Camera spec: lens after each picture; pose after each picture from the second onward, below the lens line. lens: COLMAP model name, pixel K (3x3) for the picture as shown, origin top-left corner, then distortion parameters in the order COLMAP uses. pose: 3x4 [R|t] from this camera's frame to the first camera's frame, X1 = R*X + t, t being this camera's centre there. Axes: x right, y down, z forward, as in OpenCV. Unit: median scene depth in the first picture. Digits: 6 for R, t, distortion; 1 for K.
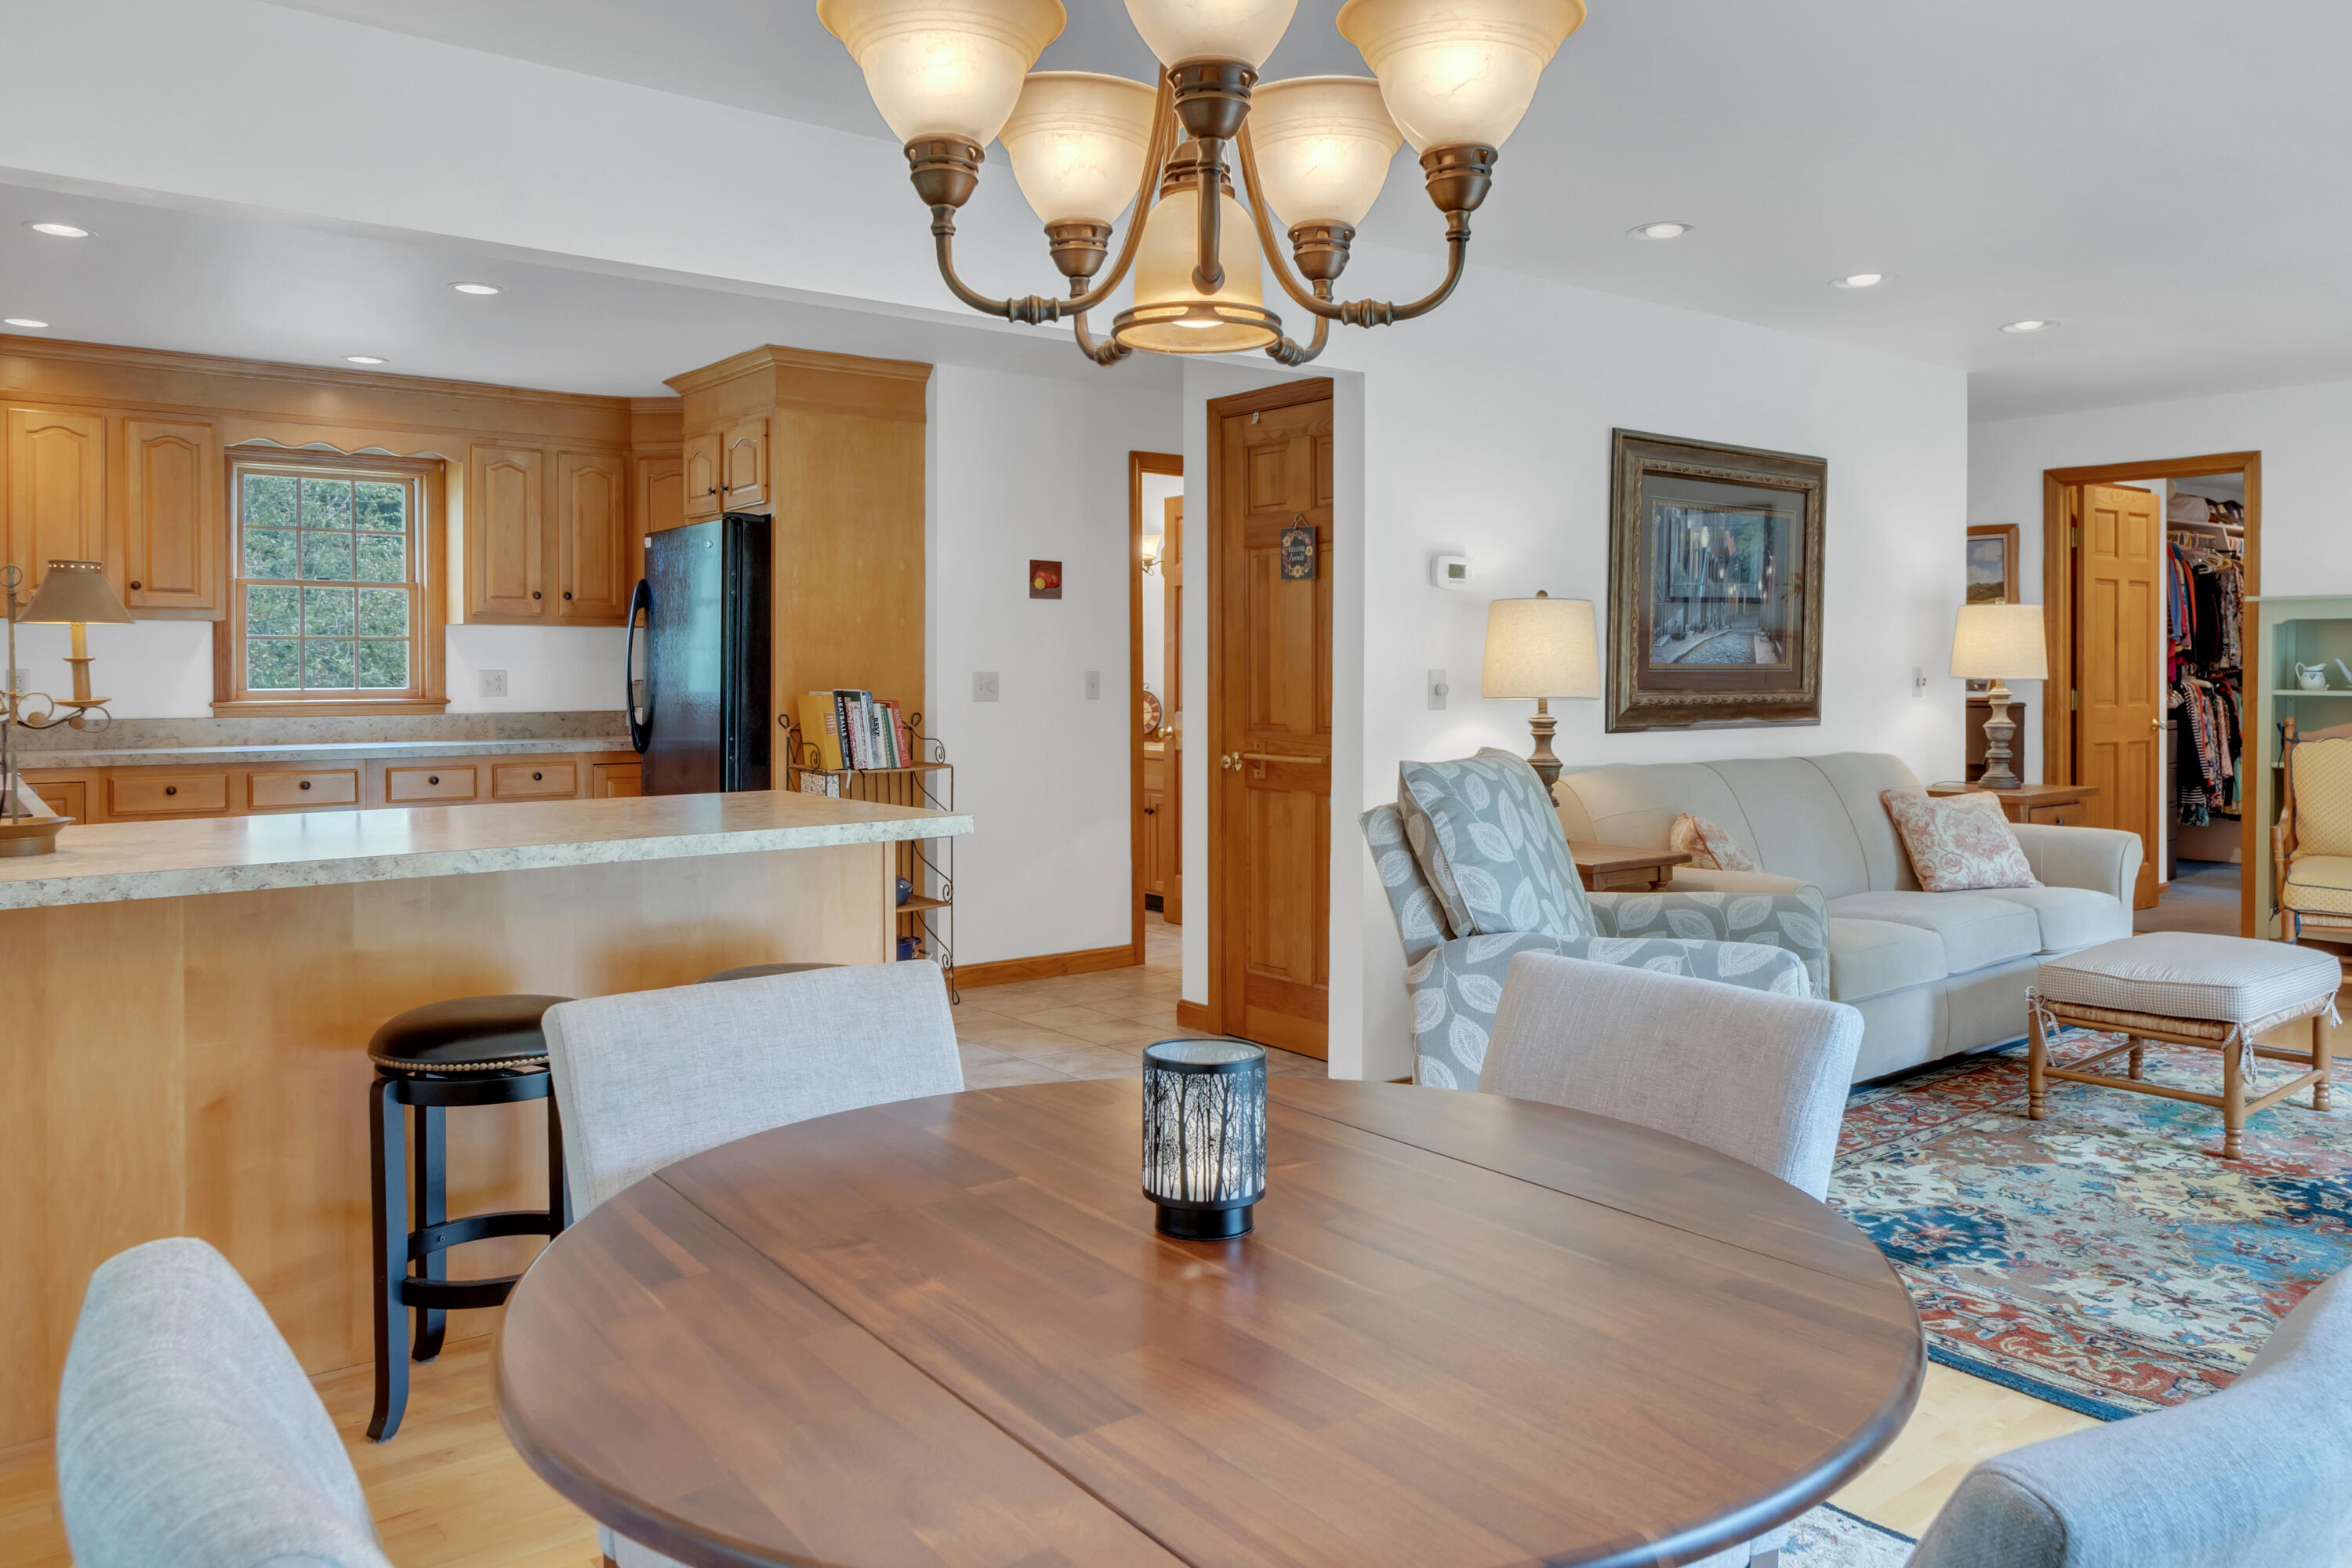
lens RADIAL K [[1667.2, 0, 1171.2], [0, 1667.2, 690.8], [0, 0, 1]] dist [-0.006742, 0.006490]
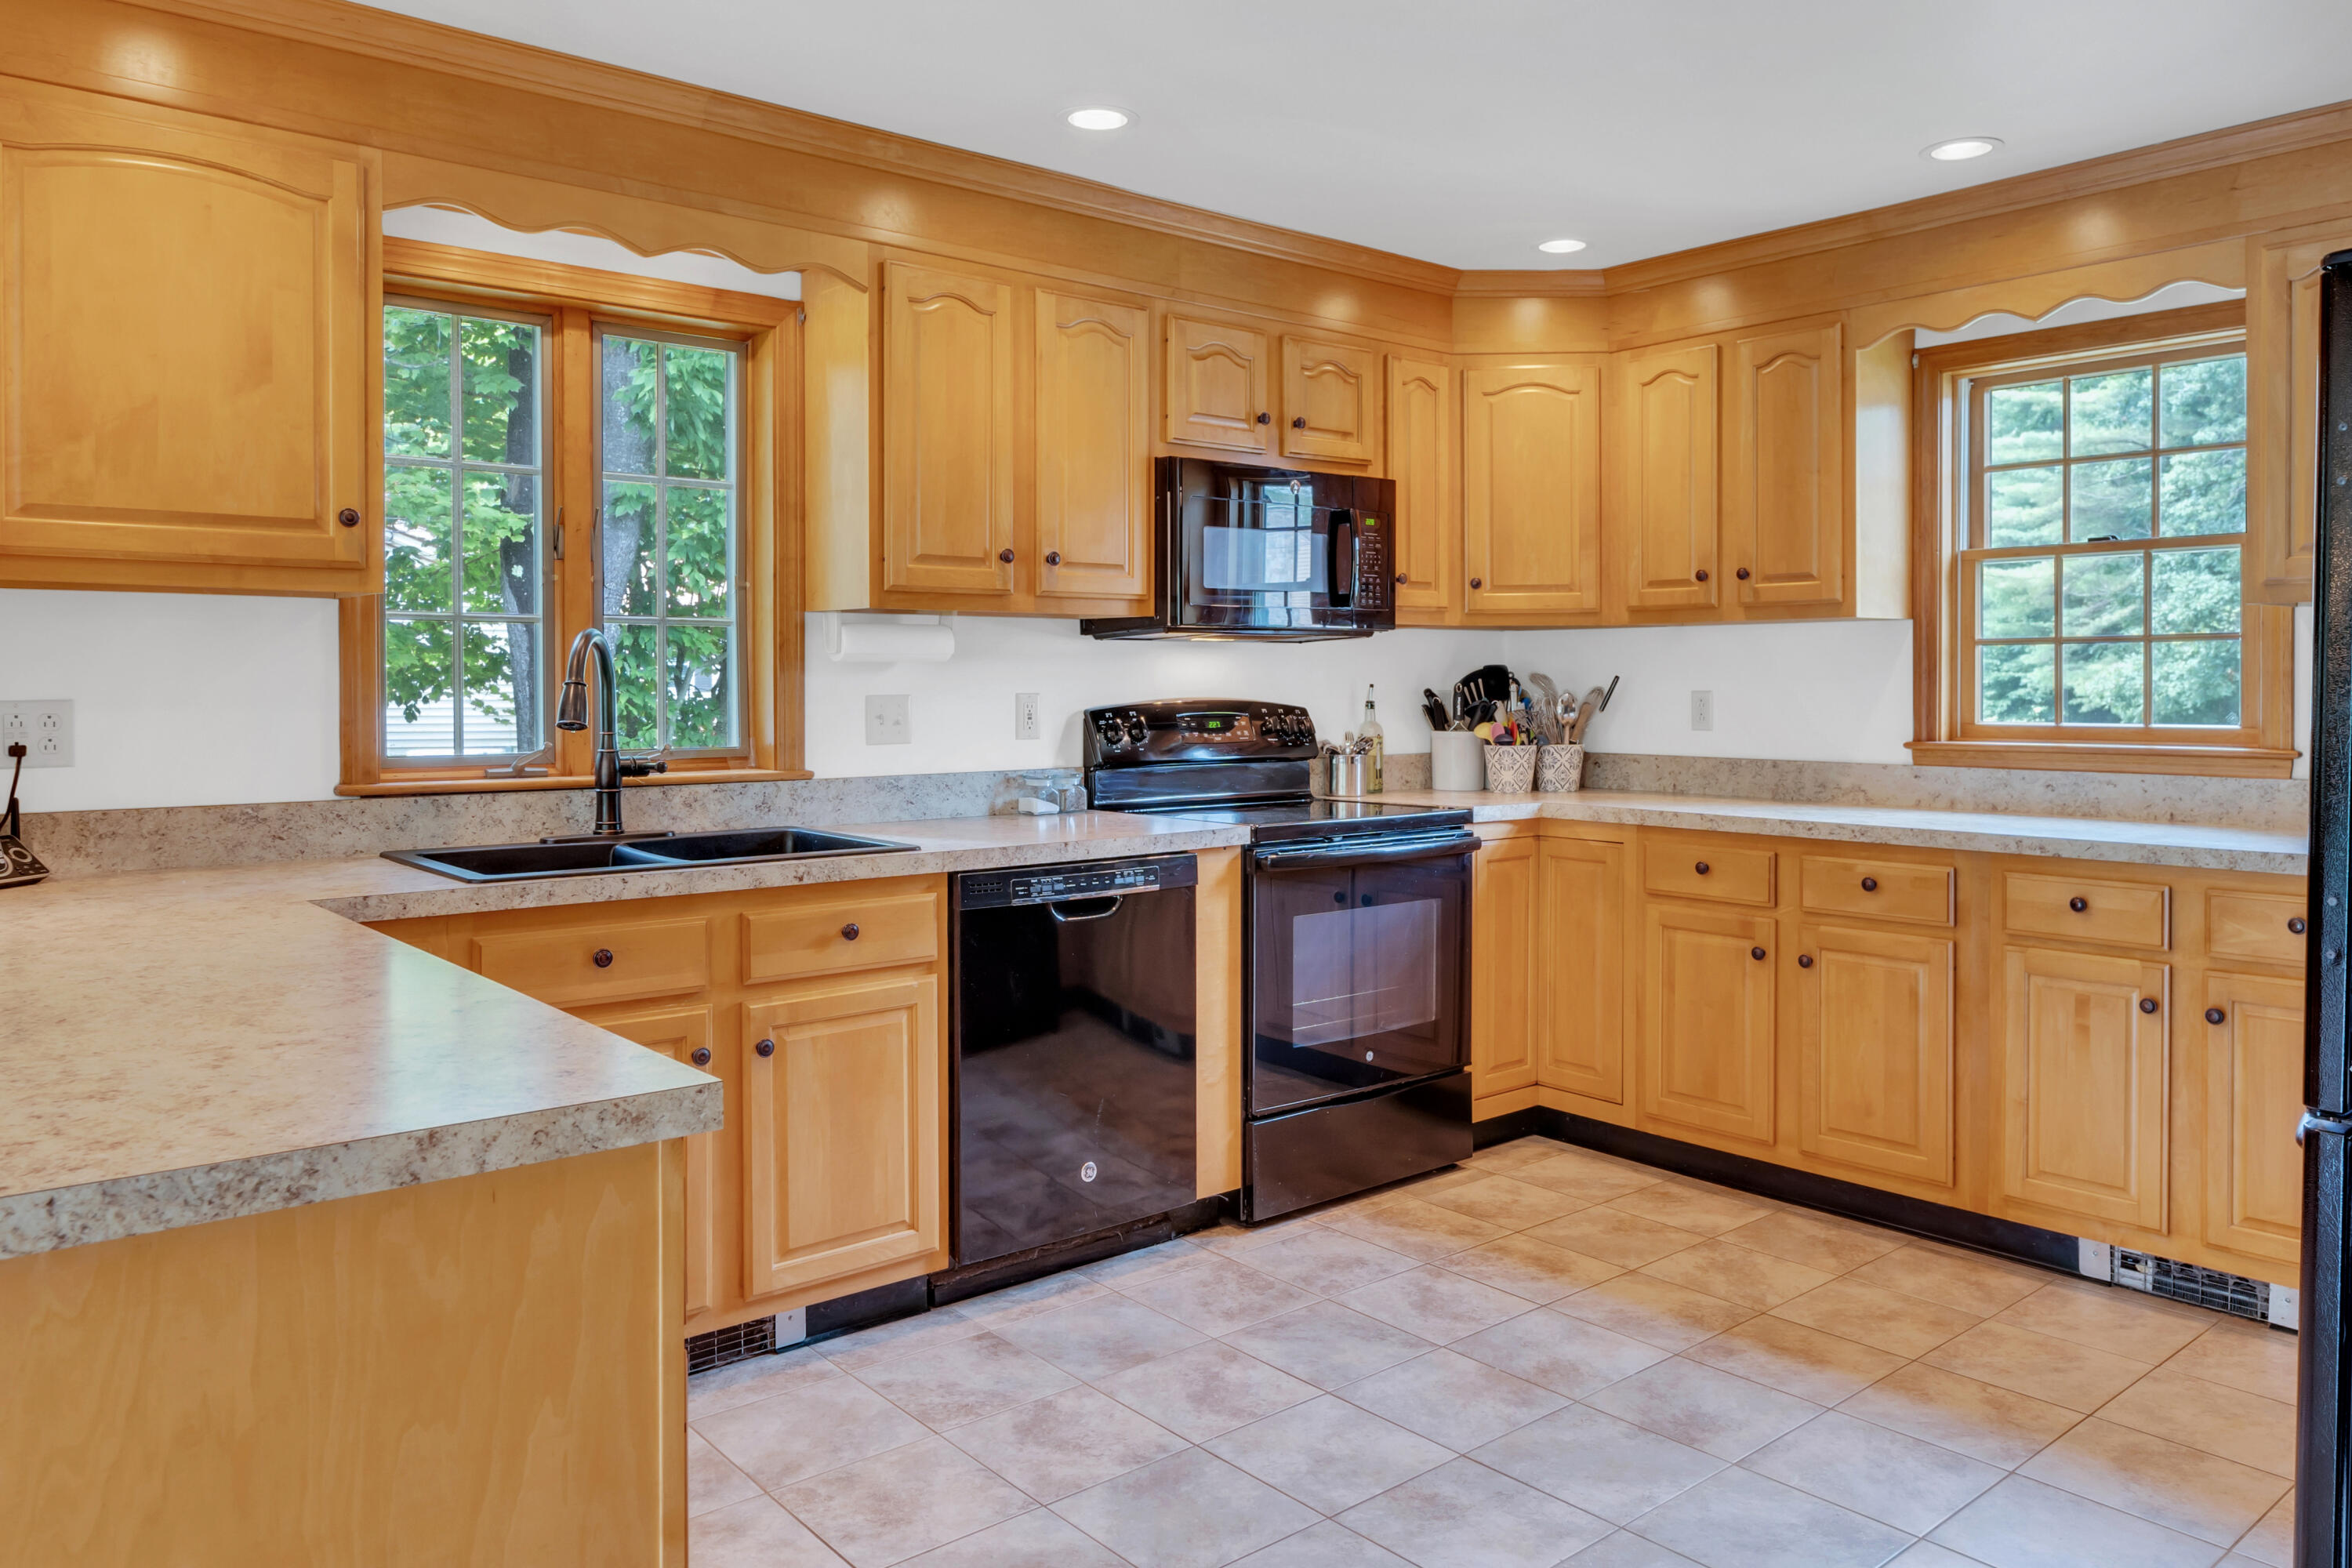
lens RADIAL K [[1667.2, 0, 1224.6], [0, 1667.2, 700.6], [0, 0, 1]] dist [-0.006742, 0.006490]
pose [[0.066538, 0.008619, -0.997747, 0.063740], [-0.014827, 0.999861, 0.007648, -0.009978], [0.997674, 0.014285, 0.066656, 0.660394]]
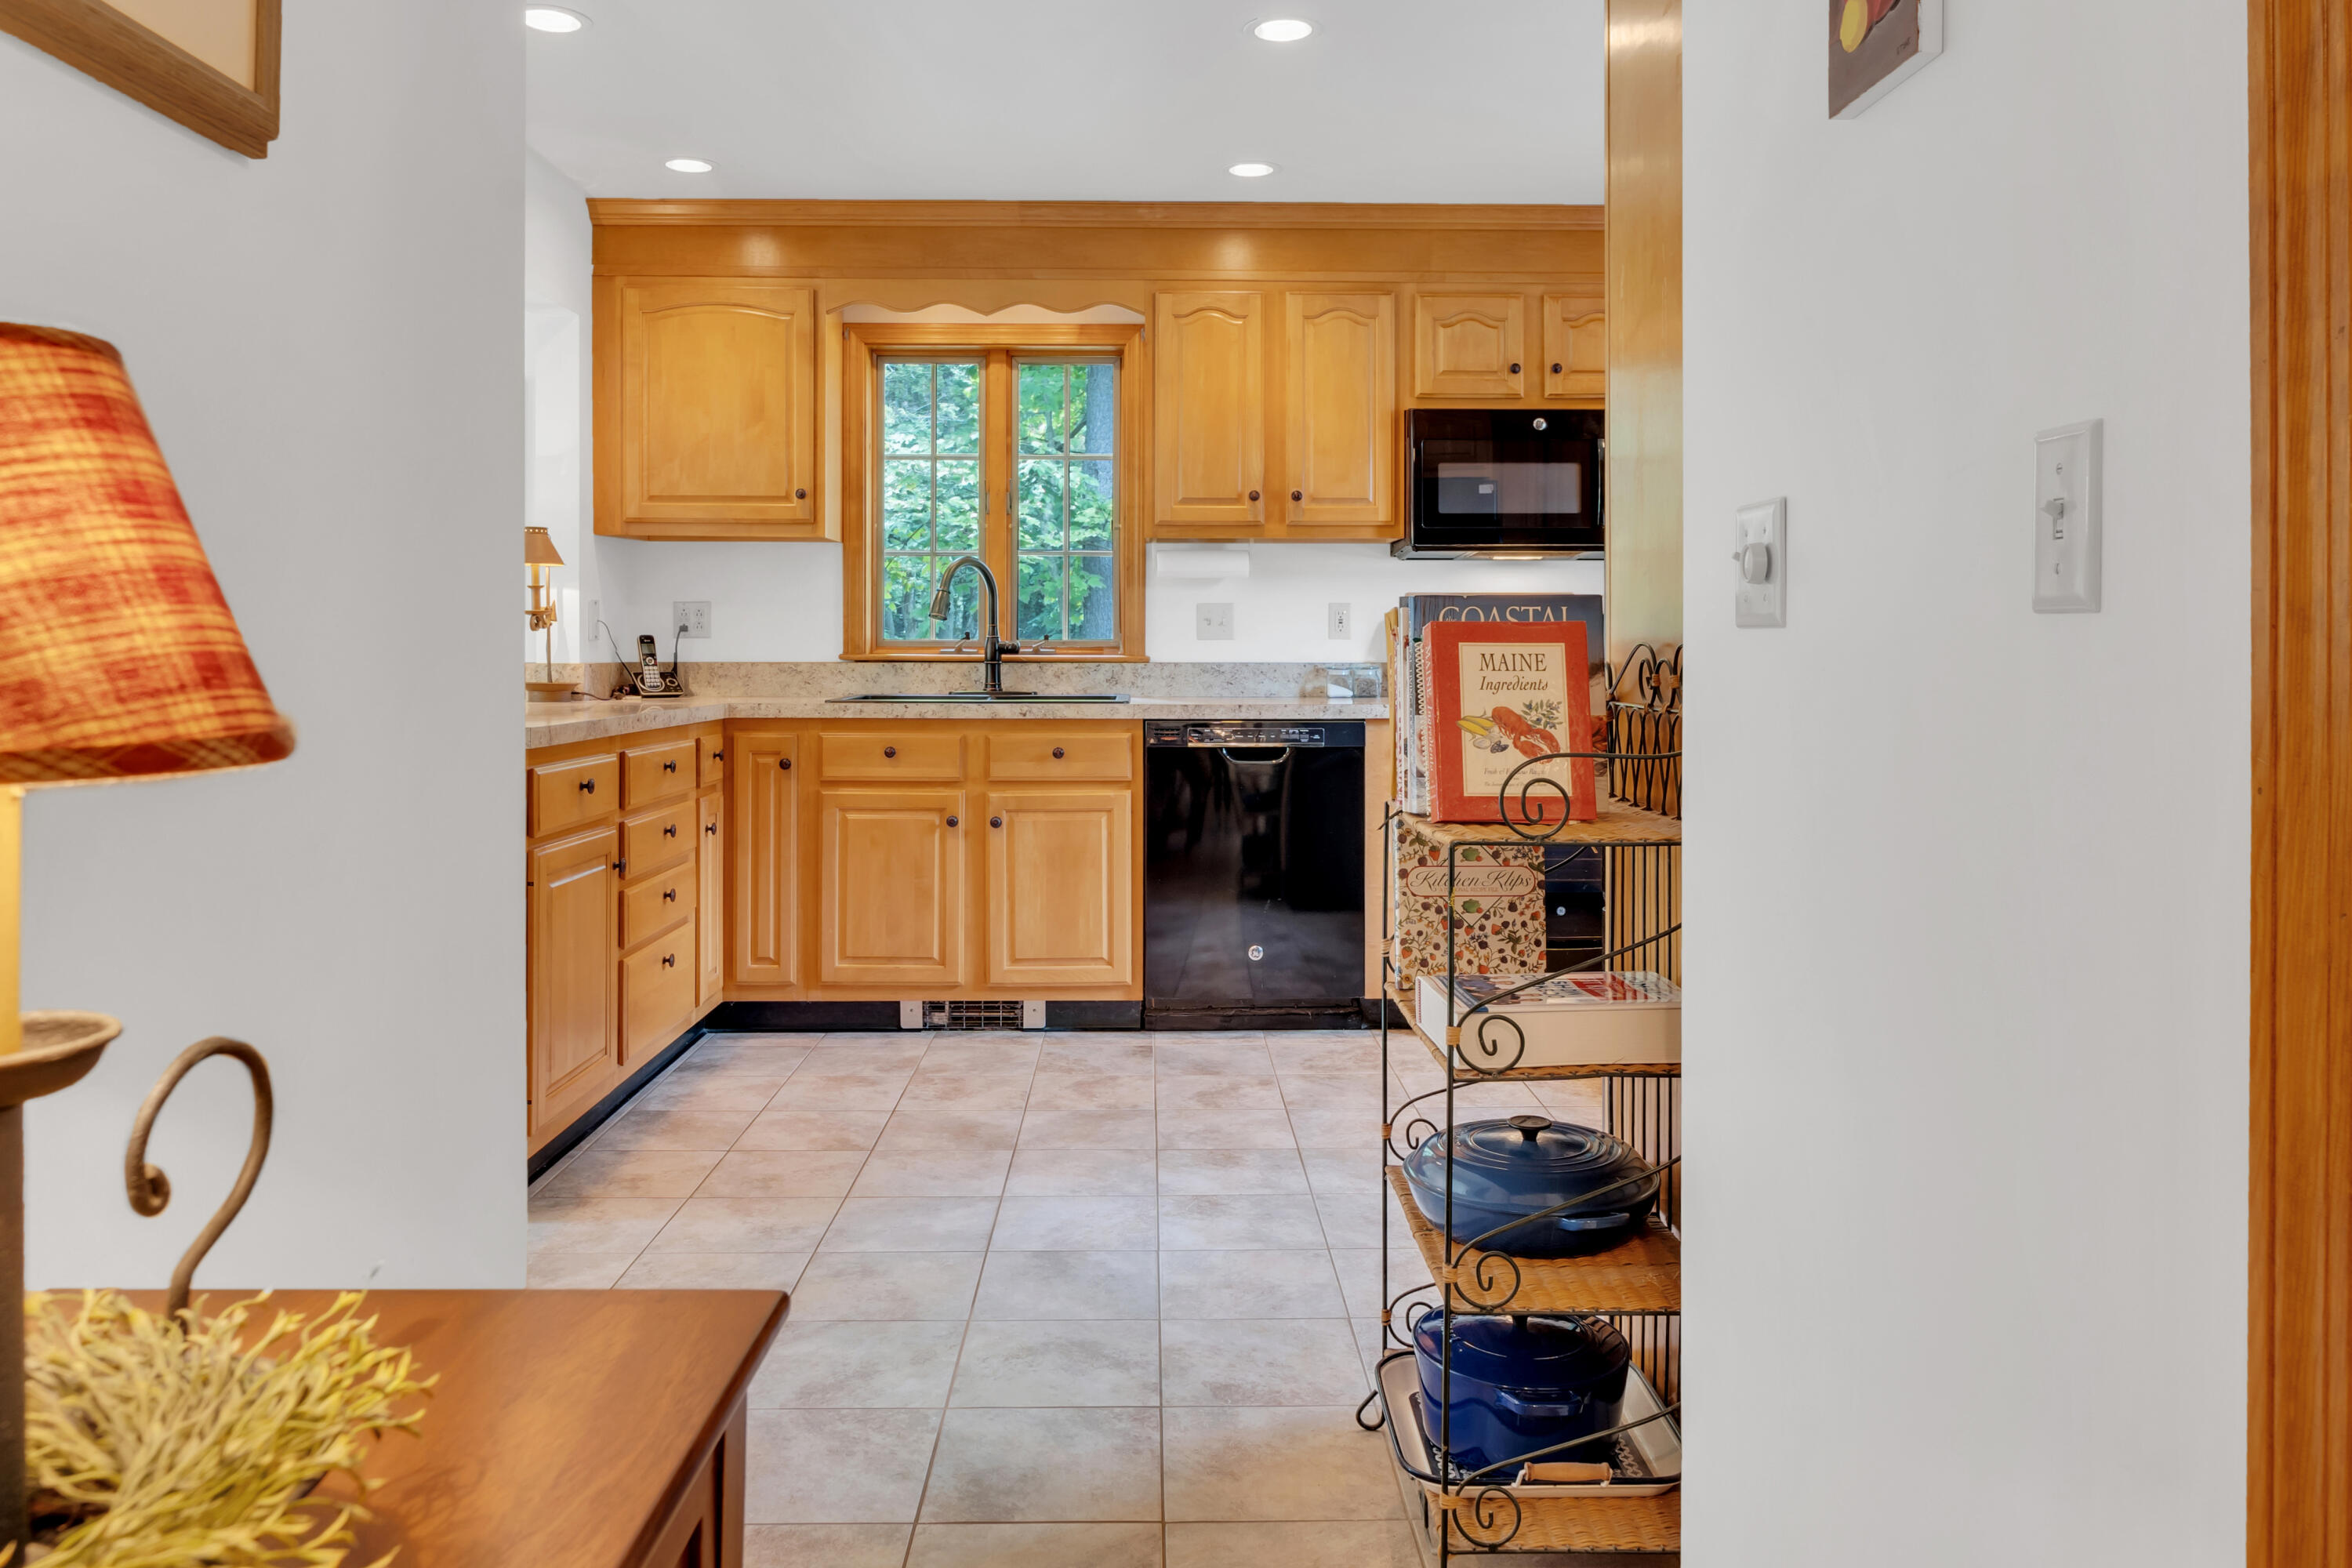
lens RADIAL K [[1667.2, 0, 1159.2], [0, 1667.2, 643.5], [0, 0, 1]] dist [-0.006742, 0.006490]
pose [[-0.585449, -0.006144, -0.810686, 0.159686], [-0.016402, 0.999856, 0.004267, 0.019175], [0.810543, 0.015795, -0.585466, 1.183238]]
